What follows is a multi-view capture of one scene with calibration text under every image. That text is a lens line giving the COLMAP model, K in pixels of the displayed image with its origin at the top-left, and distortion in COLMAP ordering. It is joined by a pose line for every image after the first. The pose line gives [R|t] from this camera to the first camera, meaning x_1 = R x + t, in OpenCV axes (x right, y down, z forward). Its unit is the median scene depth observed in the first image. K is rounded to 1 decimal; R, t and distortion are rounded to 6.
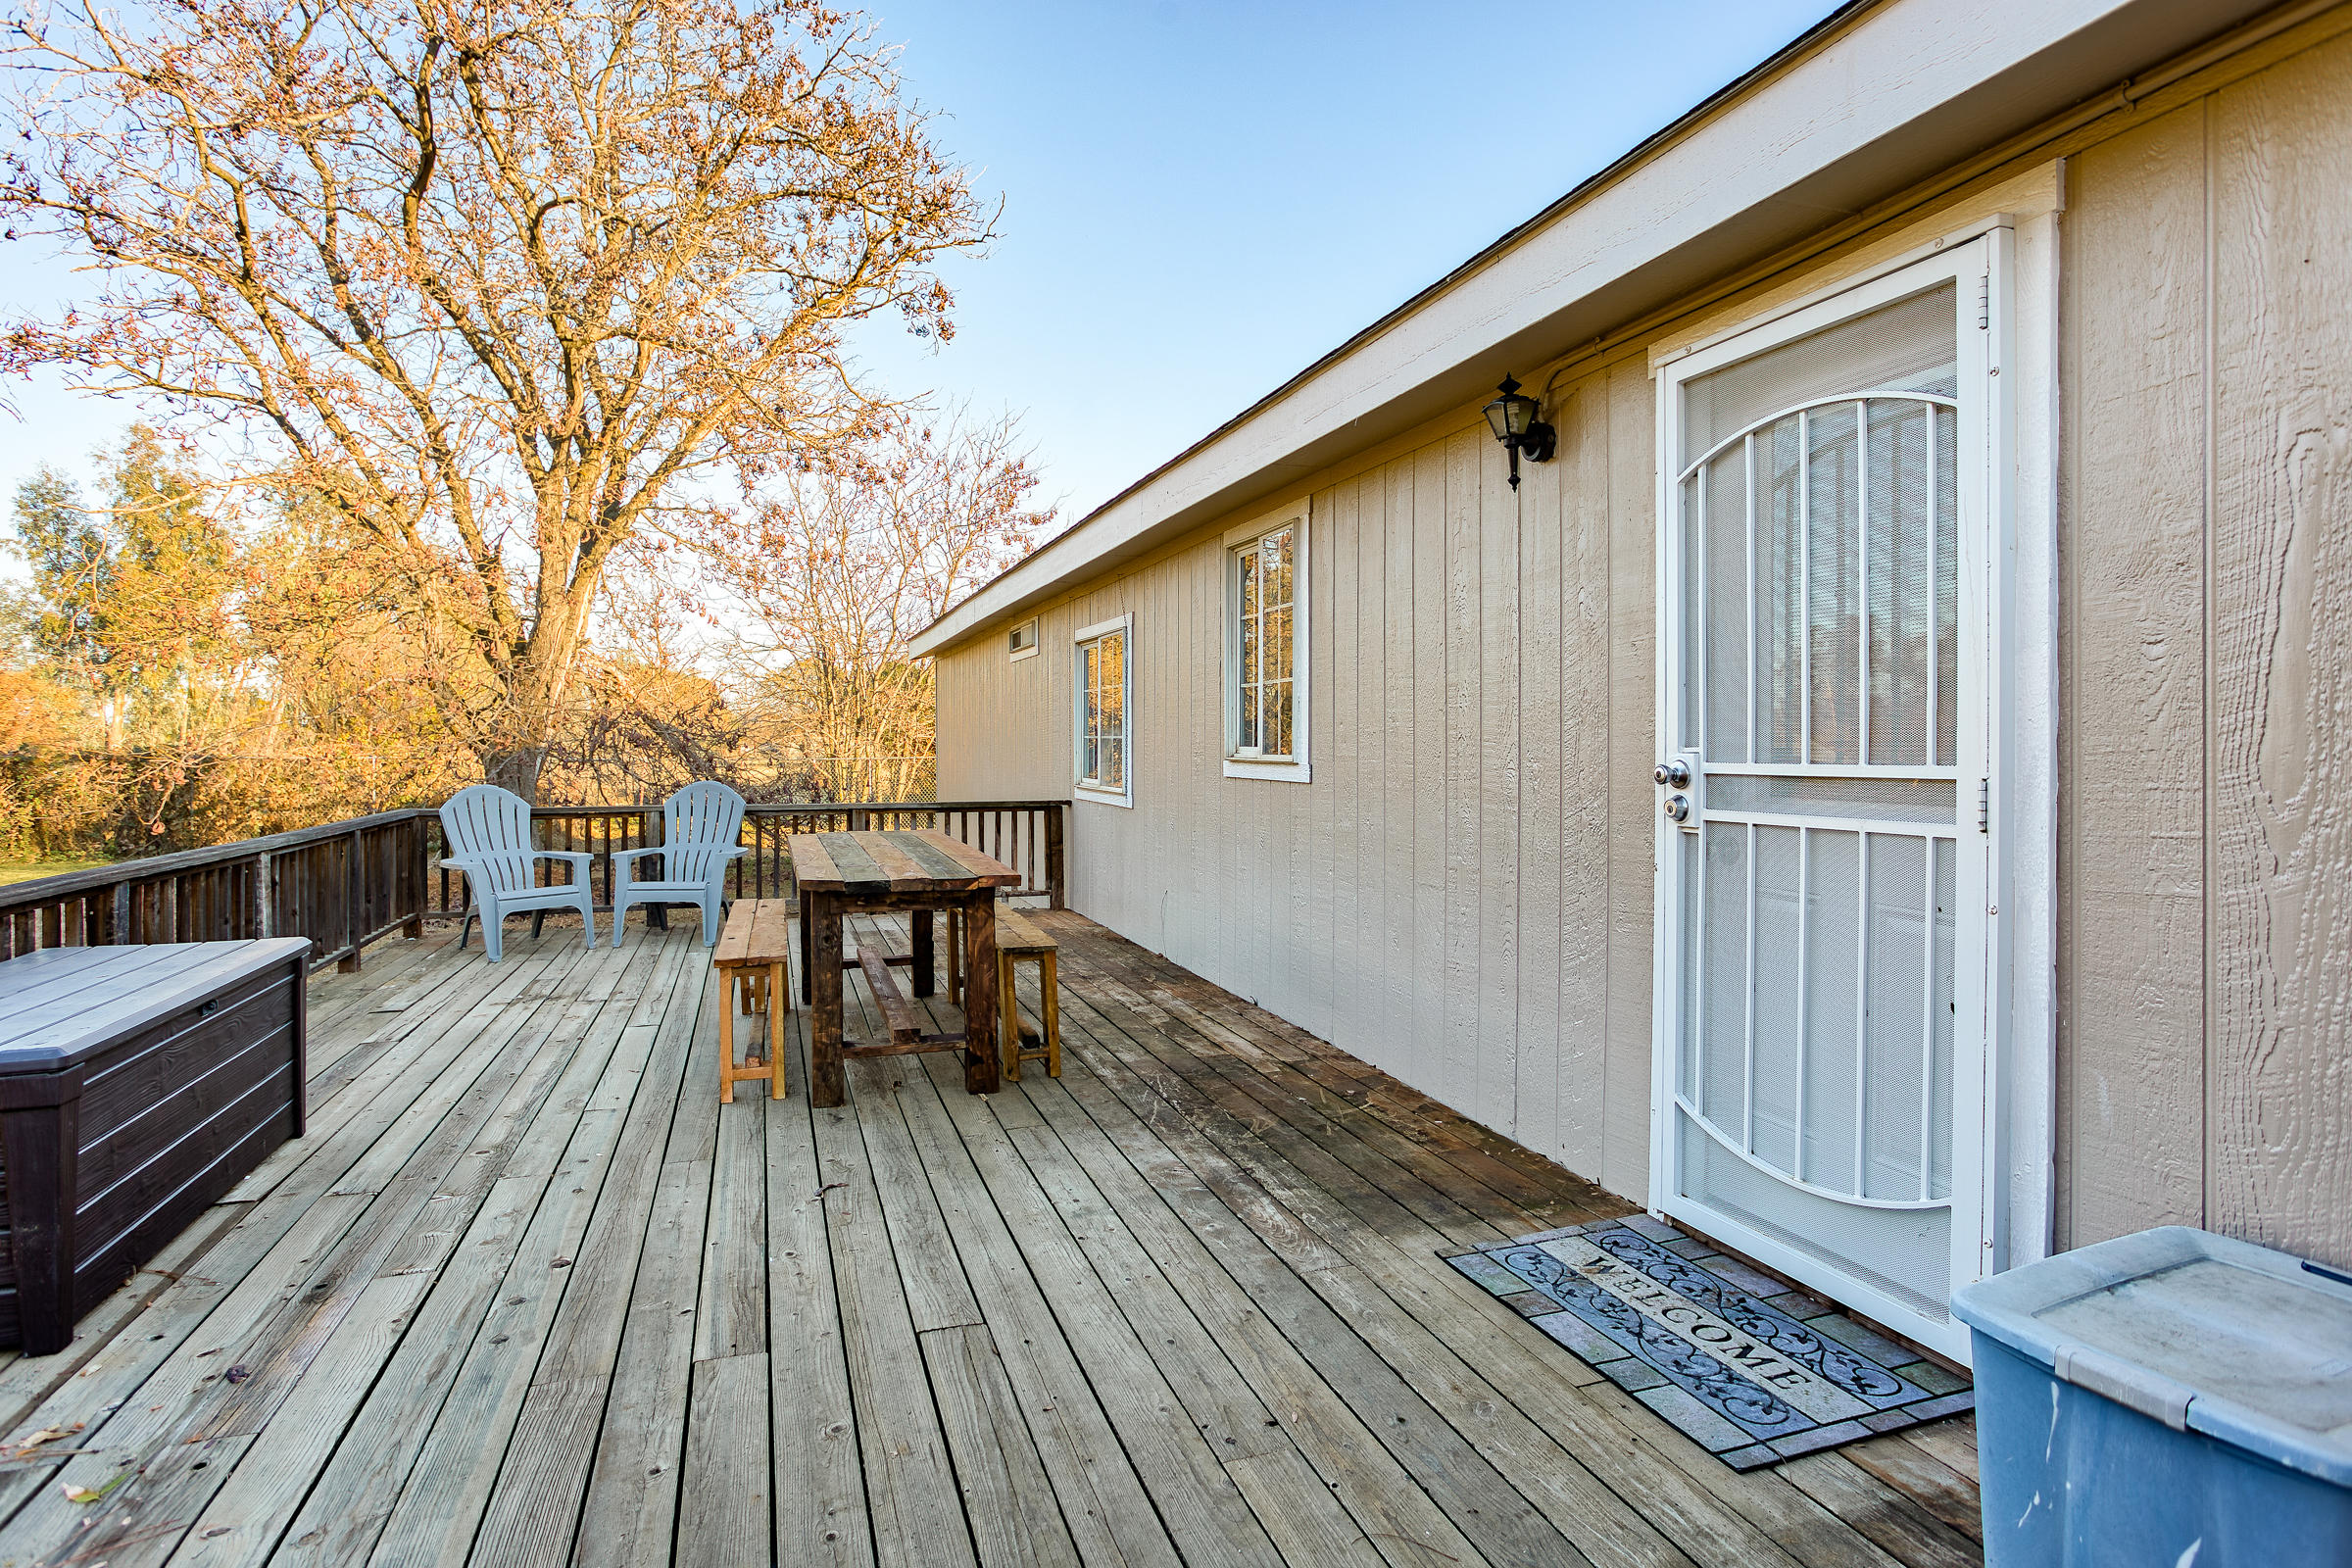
lens RADIAL K [[1192.3, 0, 1163.7], [0, 1192.3, 767.4], [0, 0, 1]] dist [-0.027582, 0.017262]
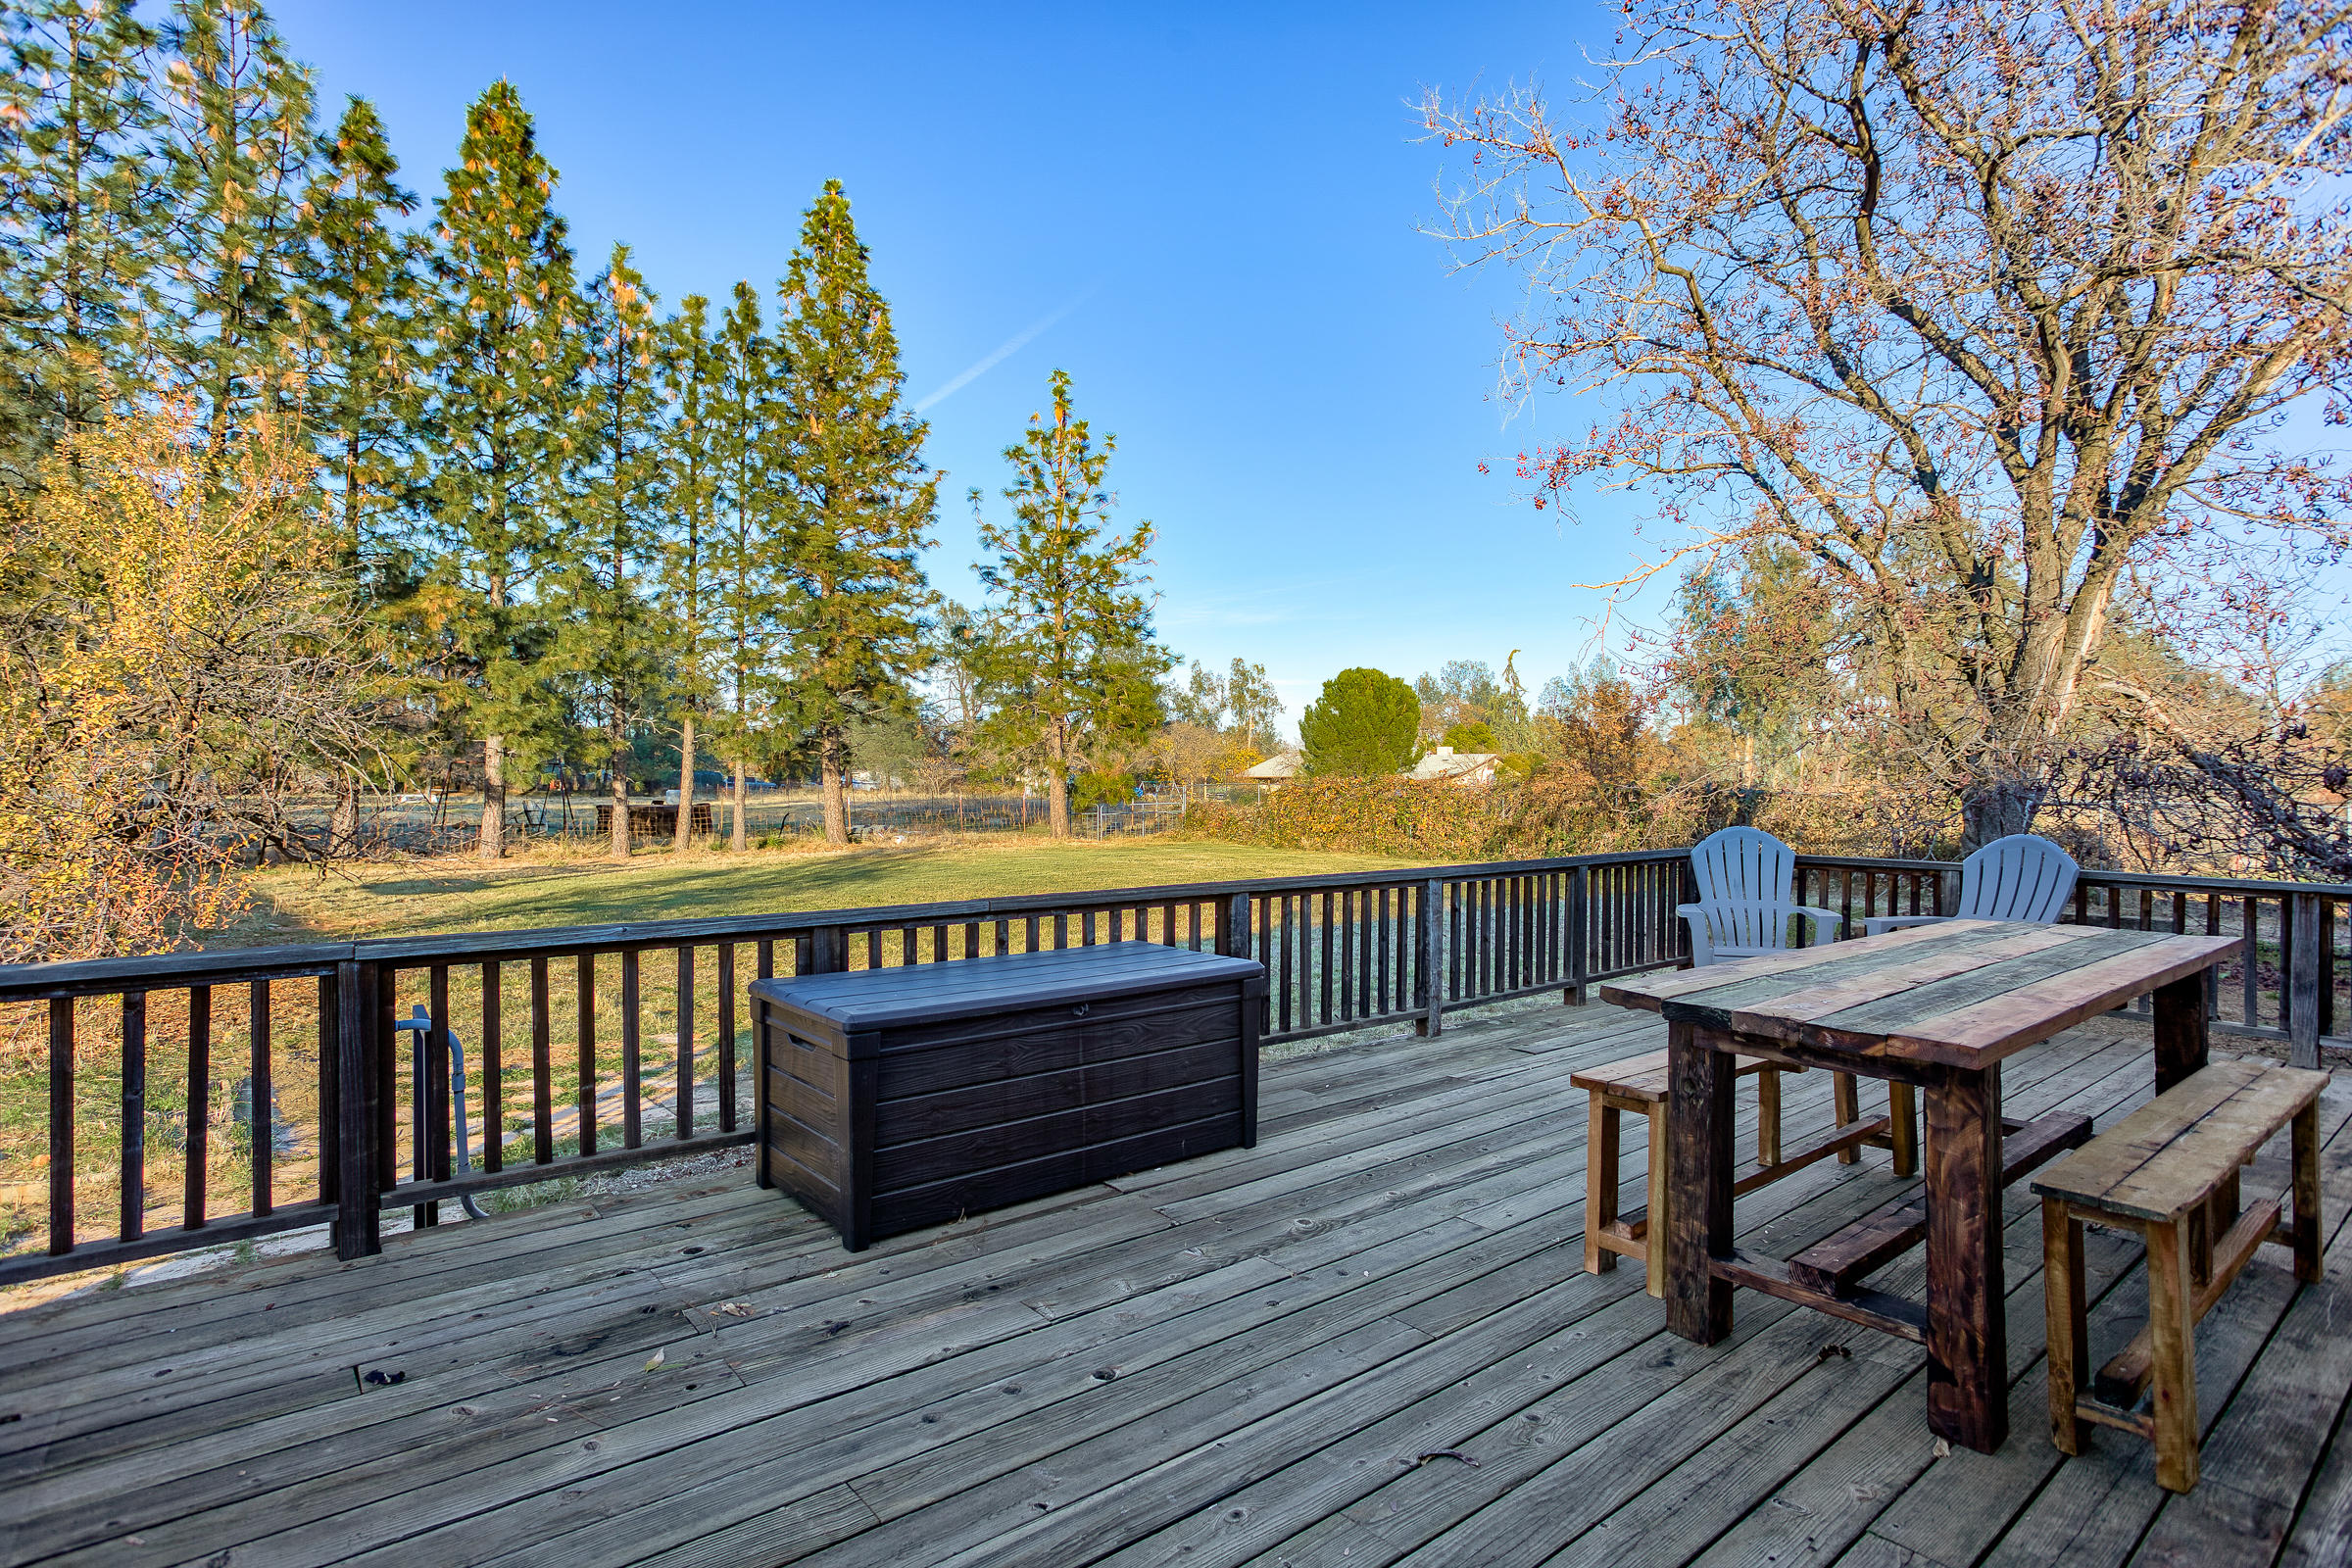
lens RADIAL K [[1192.3, 0, 1180.1], [0, 1192.3, 771.6], [0, 0, 1]] dist [-0.027582, 0.017262]
pose [[0.363509, 0.001606, -0.931589, 0.074754], [-0.028070, 0.999563, -0.009229, -0.004561], [0.931168, 0.029505, 0.363395, 0.163505]]
